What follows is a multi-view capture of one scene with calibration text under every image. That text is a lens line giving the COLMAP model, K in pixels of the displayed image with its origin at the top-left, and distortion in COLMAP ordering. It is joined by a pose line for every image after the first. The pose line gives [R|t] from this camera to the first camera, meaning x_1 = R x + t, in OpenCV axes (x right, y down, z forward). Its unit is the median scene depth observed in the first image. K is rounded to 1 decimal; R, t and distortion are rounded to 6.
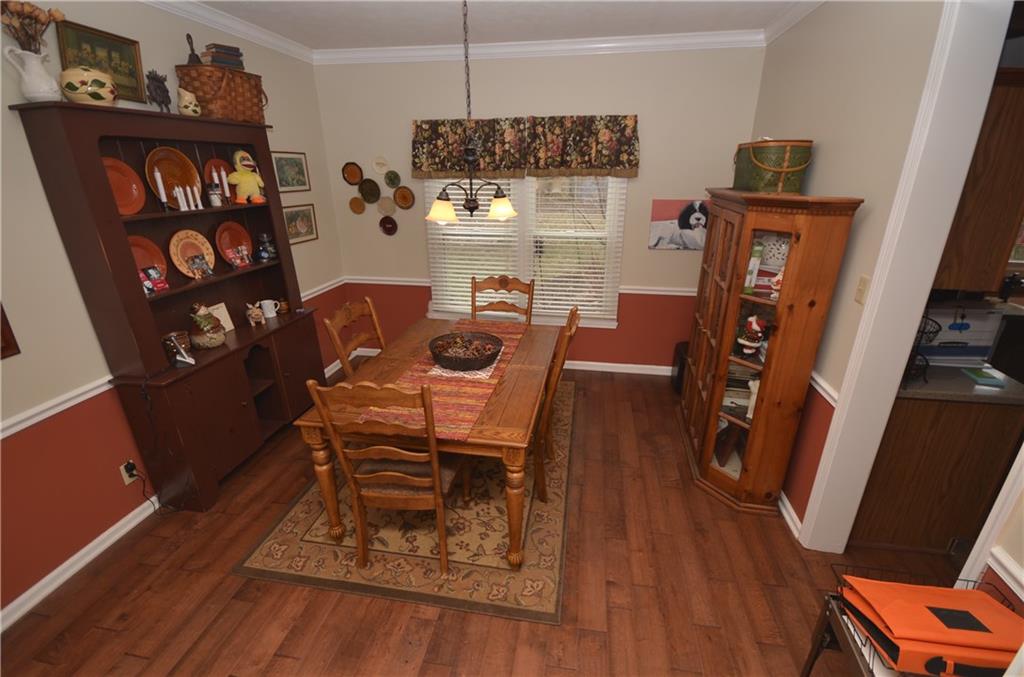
lens RADIAL K [[448.0, 0, 519.1], [0, 448.0, 338.0], [0, 0, 1]] dist [0.004285, 0.000382]
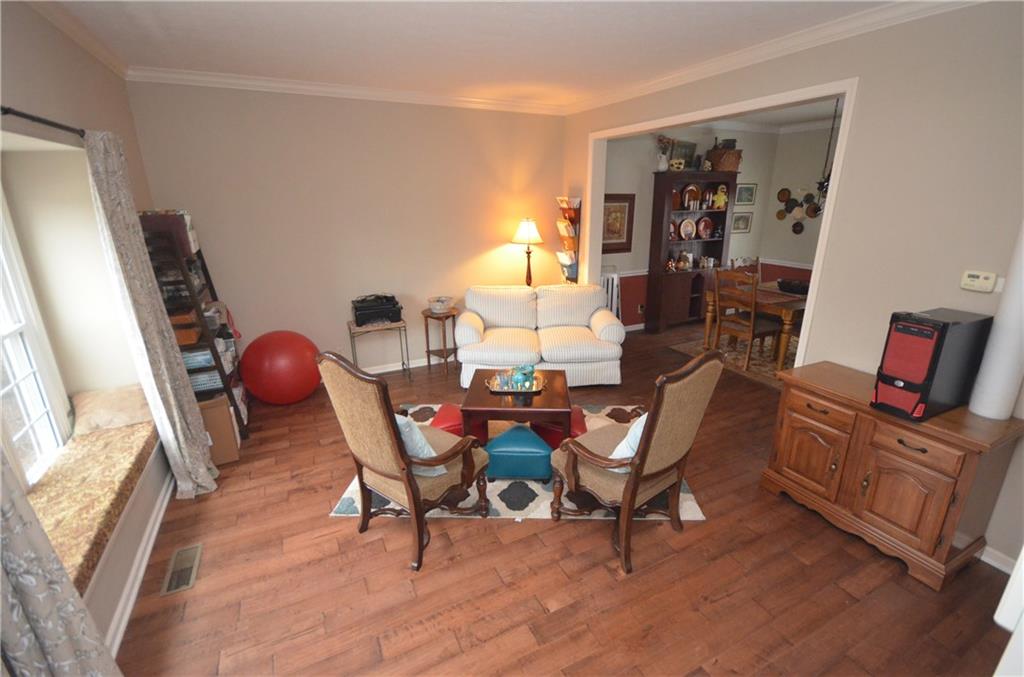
lens RADIAL K [[448.0, 0, 515.4], [0, 448.0, 339.0], [0, 0, 1]] dist [0.004285, 0.000382]
pose [[0.581861, 0.245931, -0.775213, 0.677157], [-0.280152, 0.955456, 0.092835, 0.380625], [0.763513, 0.163161, 0.624841, -1.016756]]
